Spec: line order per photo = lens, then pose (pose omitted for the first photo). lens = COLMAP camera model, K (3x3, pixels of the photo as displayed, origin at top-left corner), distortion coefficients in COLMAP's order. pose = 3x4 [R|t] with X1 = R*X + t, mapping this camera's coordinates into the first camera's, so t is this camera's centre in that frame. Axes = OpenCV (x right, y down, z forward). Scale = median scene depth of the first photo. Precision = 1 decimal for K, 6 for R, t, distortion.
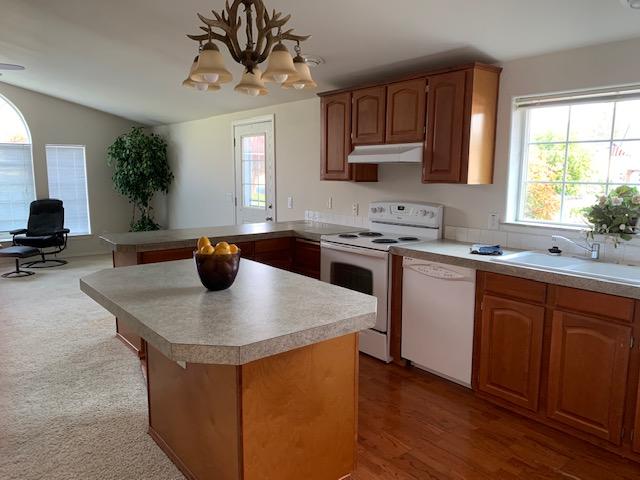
lens RADIAL K [[483.0, 0, 320.0], [0, 483.0, 240.0], [0, 0, 1]] dist [0.069439, -0.116695]
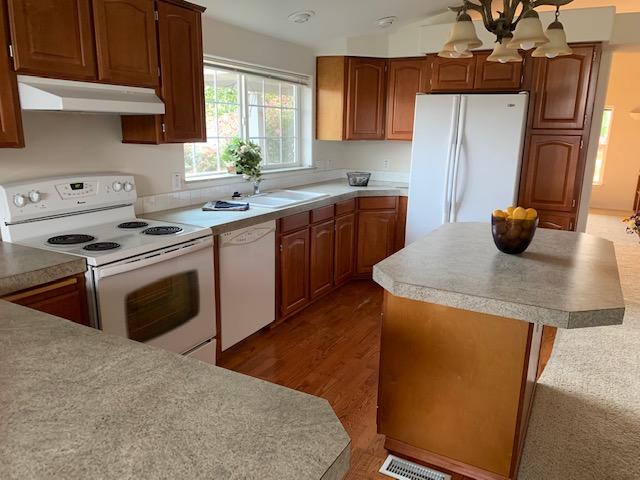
lens RADIAL K [[487.3, 0, 311.9], [0, 487.3, 236.3], [0, 0, 1]] dist [0.041723, -0.051341]
pose [[-0.381884, -0.212447, 0.899461, -0.579814], [0.111325, 0.955562, 0.272963, -0.156753], [-0.917481, 0.204372, -0.341263, 1.039276]]
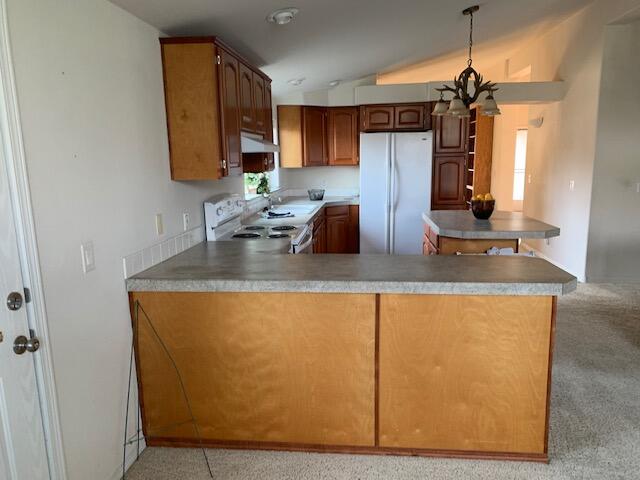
lens RADIAL K [[483.0, 0, 320.0], [0, 483.0, 240.0], [0, 0, 1]] dist [0.069439, -0.116695]
pose [[-0.720192, -0.107603, 0.685380, -0.642150], [0.115161, 0.955653, 0.271046, -0.248552], [-0.684150, 0.274134, -0.675862, 1.662167]]
